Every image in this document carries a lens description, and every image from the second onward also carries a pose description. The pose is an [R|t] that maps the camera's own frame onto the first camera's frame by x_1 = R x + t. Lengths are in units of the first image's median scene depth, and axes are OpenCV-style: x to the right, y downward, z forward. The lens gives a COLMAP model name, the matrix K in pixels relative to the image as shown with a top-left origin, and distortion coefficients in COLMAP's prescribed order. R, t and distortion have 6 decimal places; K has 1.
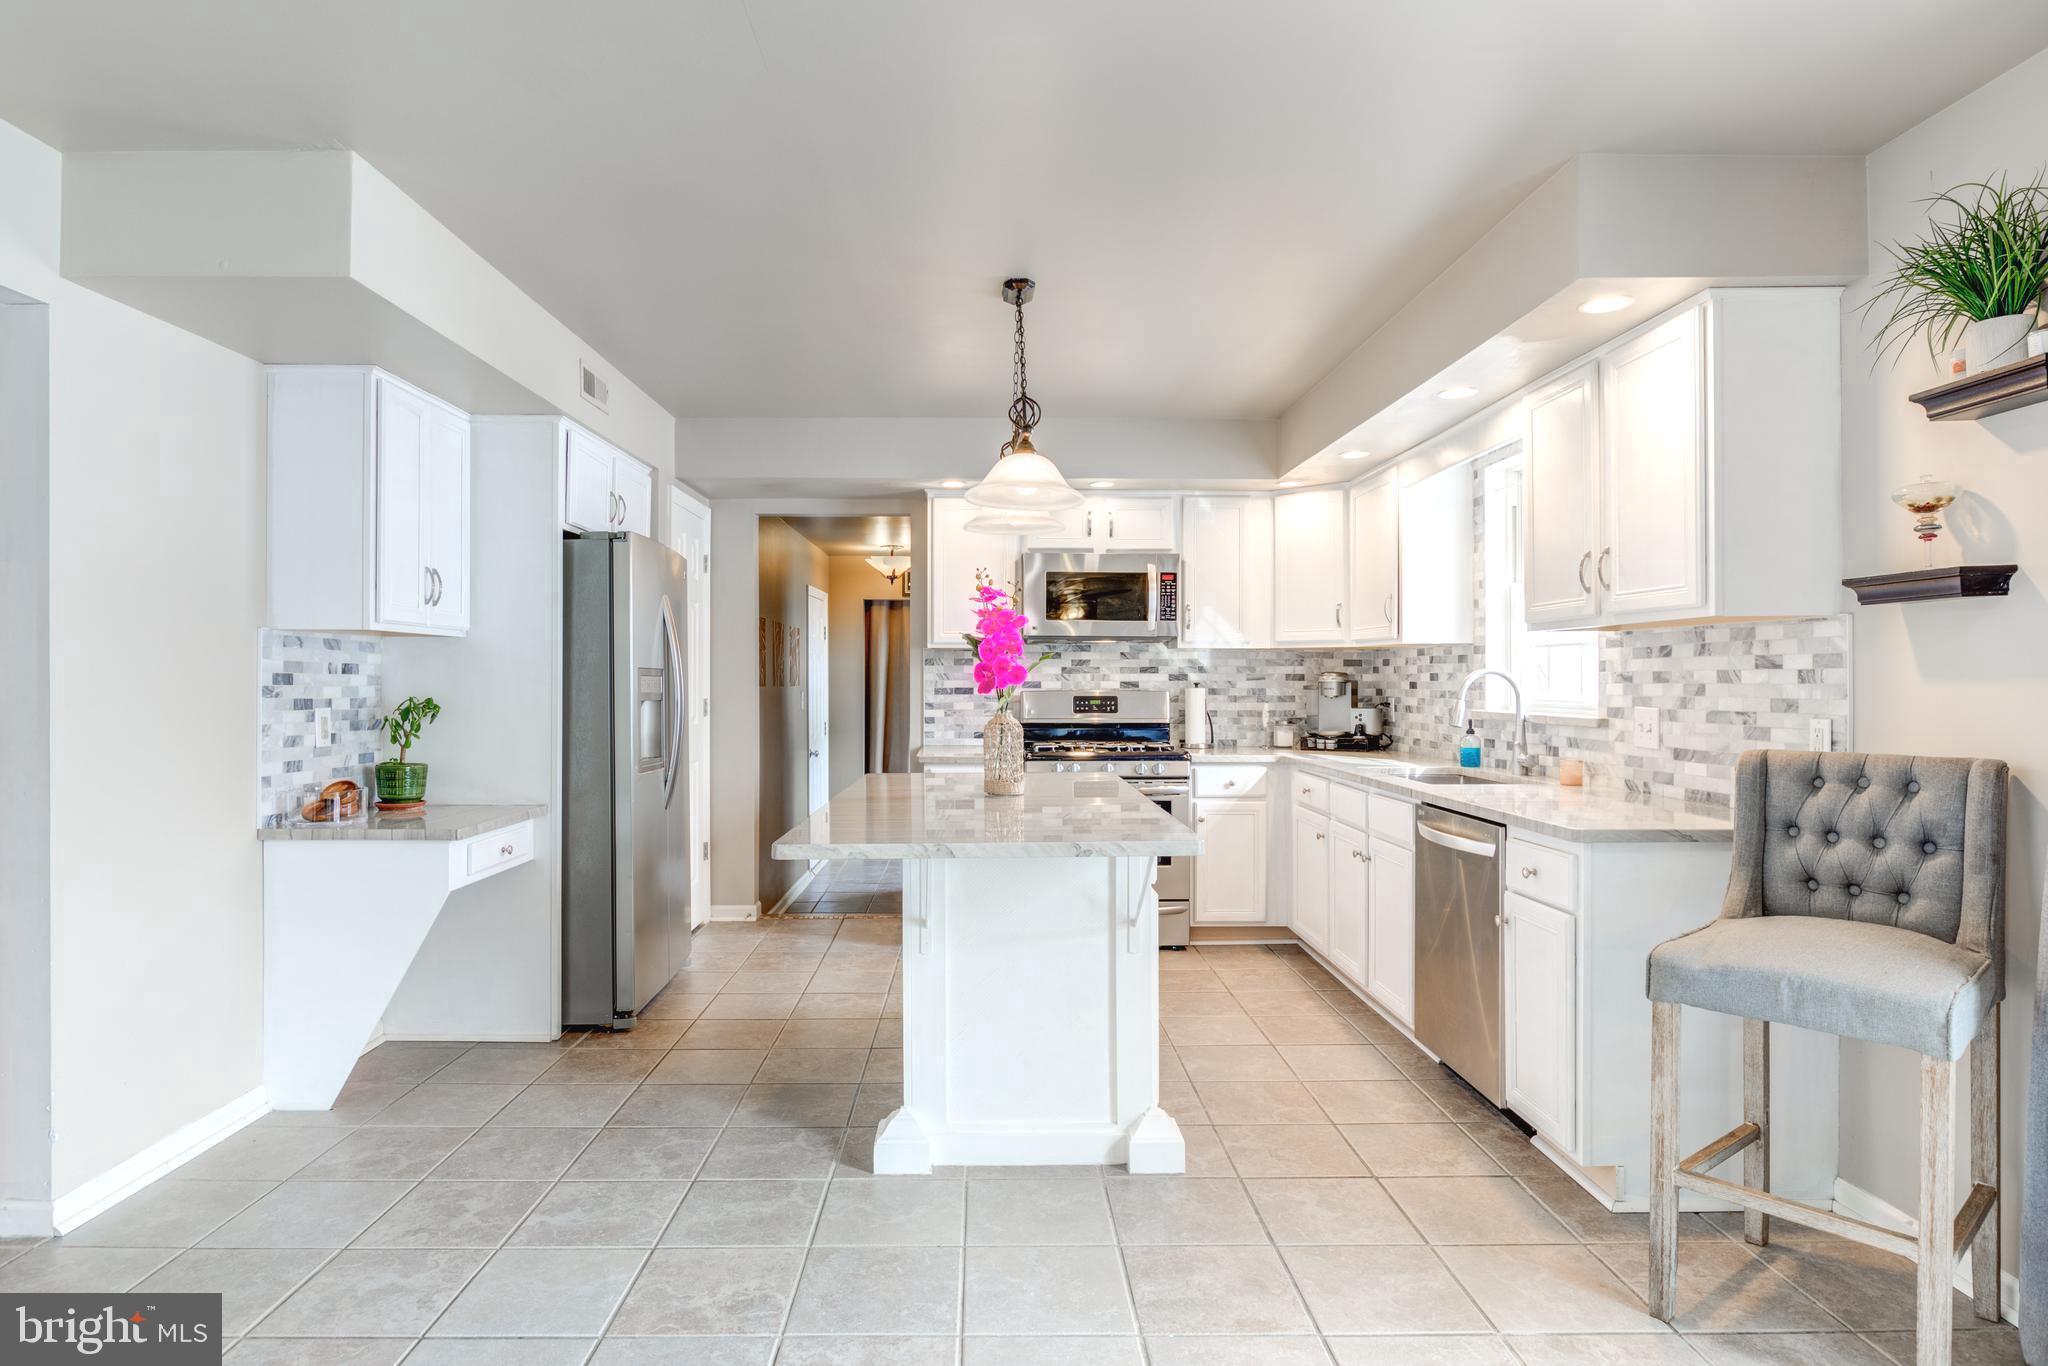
lens RADIAL K [[1119.7, 0, 1005.4], [0, 1119.7, 674.6], [0, 0, 1]] dist [-0.036701, 0.018046]
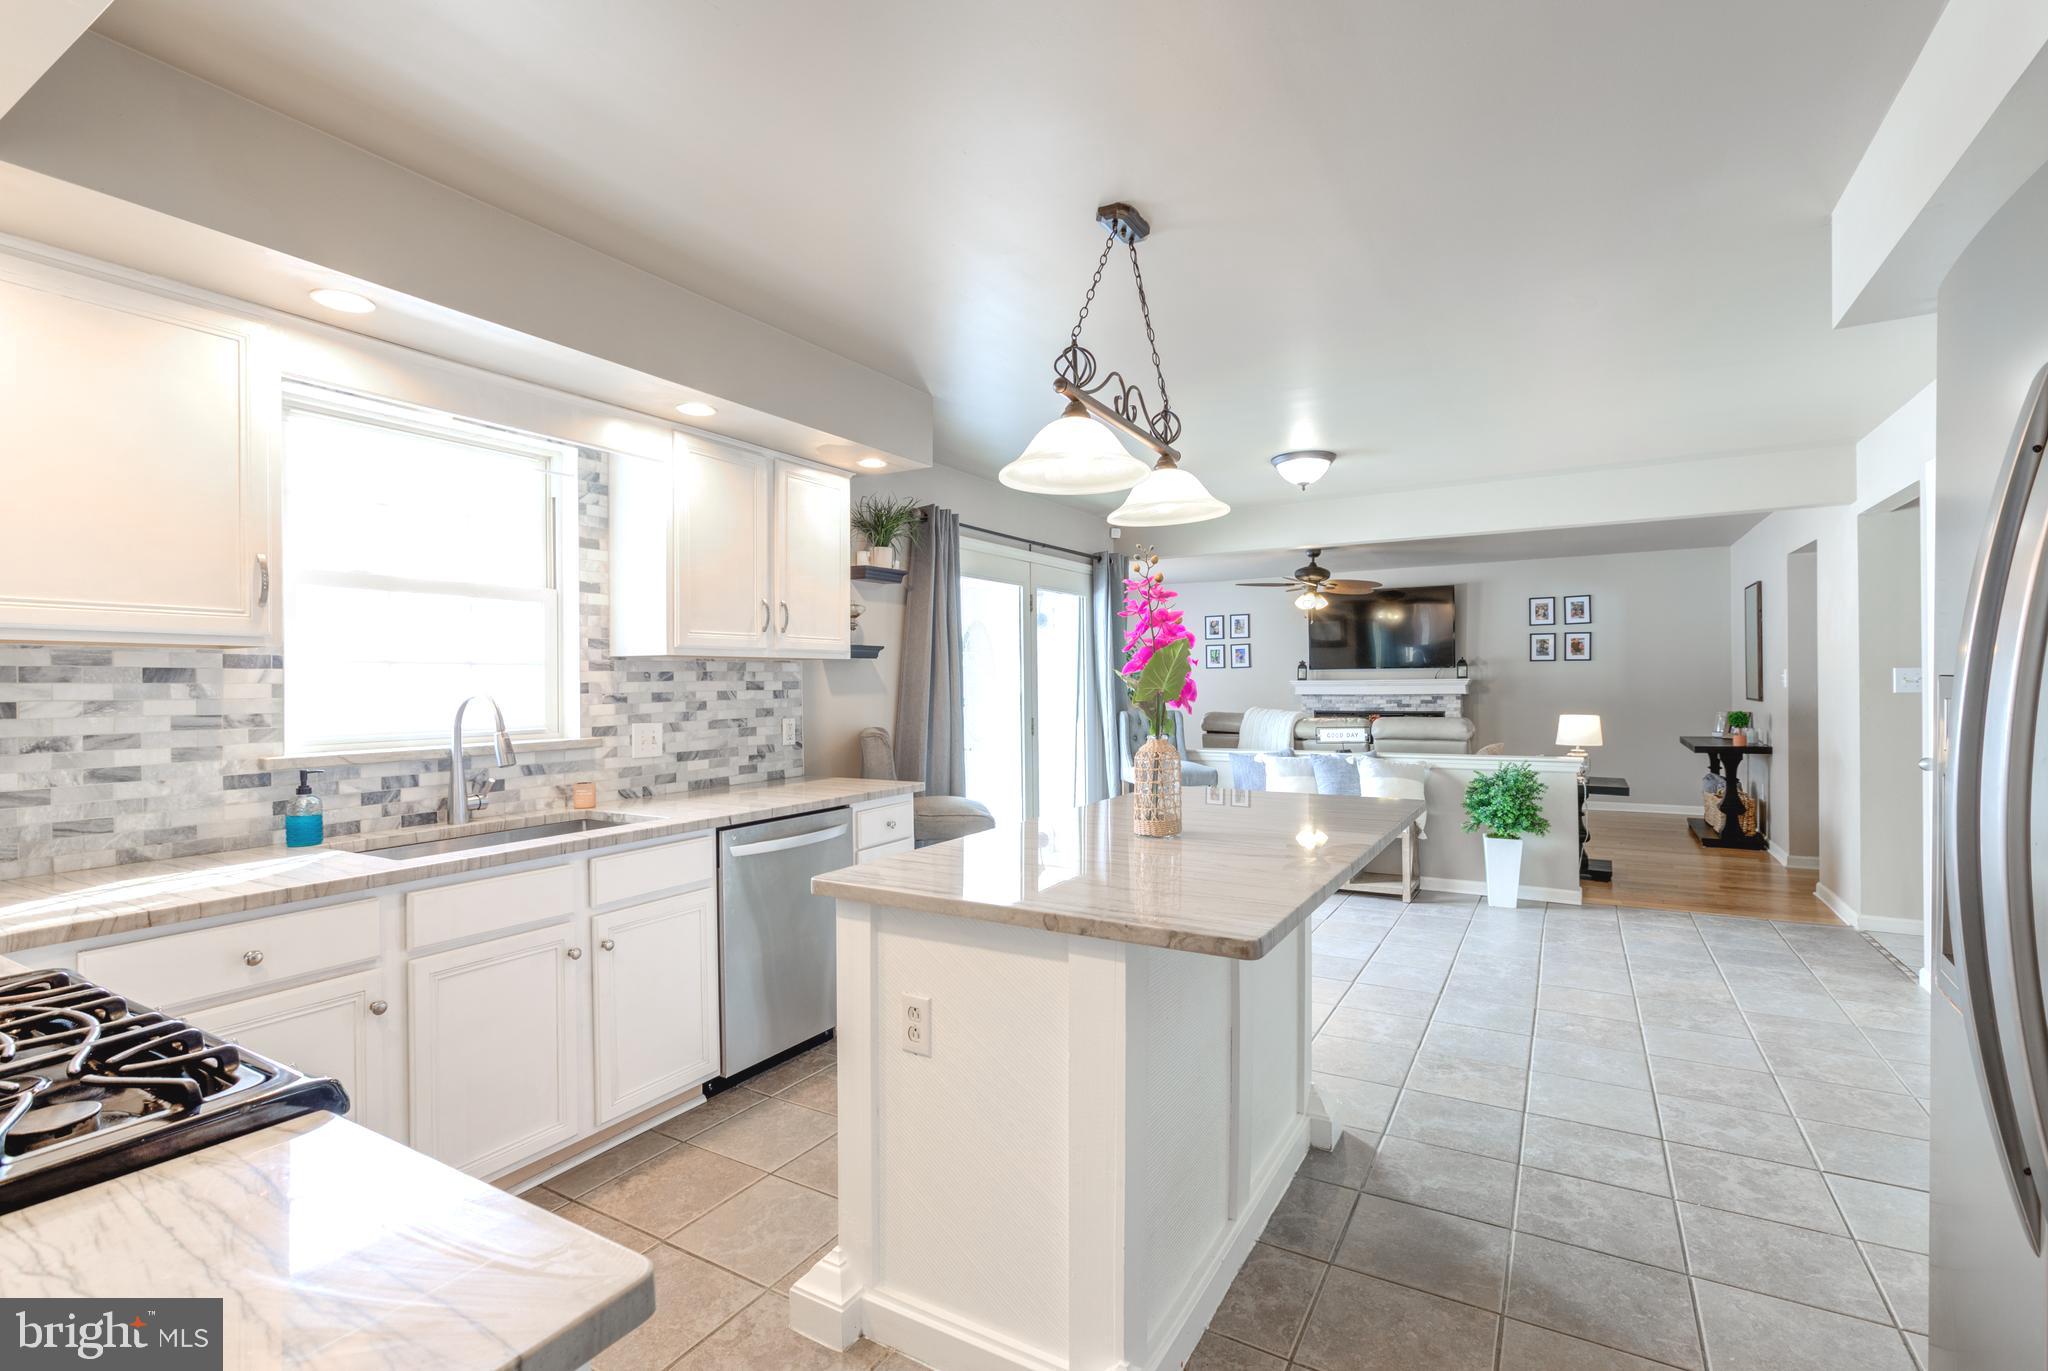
lens RADIAL K [[954.3, 0, 1042.0], [0, 954.3, 682.4], [0, 0, 1]] dist [-0.016649, 0.004482]
pose [[-0.860871, 0.011899, 0.508684, -0.278952], [0.011556, 0.999926, -0.003834, -0.004578], [-0.508692, 0.002577, -0.860945, 1.566348]]
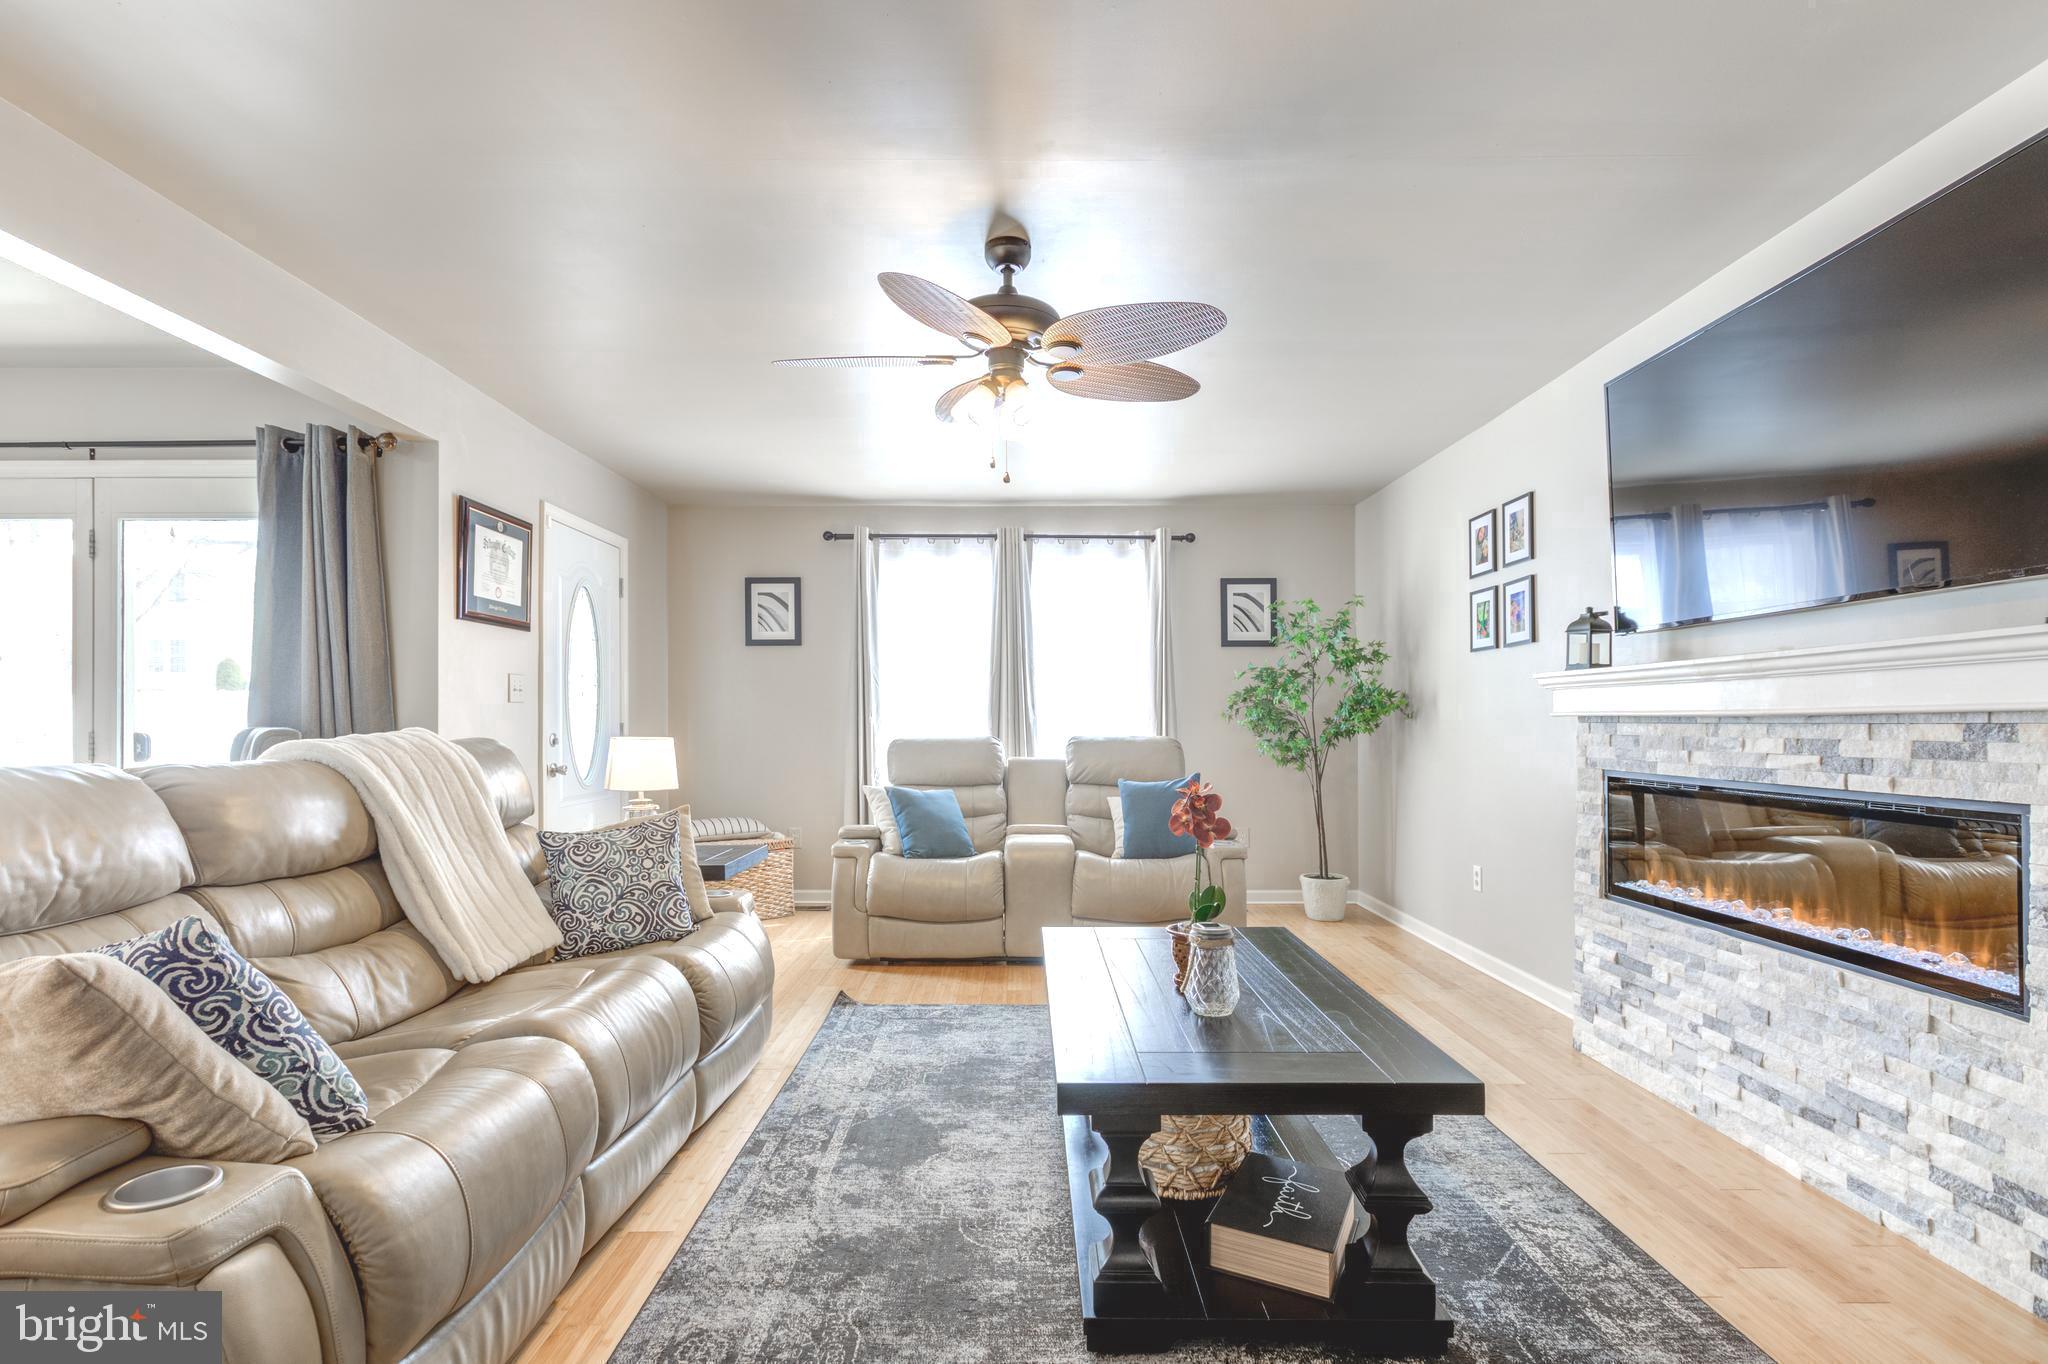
lens RADIAL K [[954.3, 0, 998.2], [0, 954.3, 715.2], [0, 0, 1]] dist [-0.016649, 0.004482]
pose [[0.017642, 0.007604, 0.999815, -0.423548], [-0.002718, 0.999968, -0.007557, 0.038148], [-0.999841, -0.002584, 0.017662, -0.822340]]
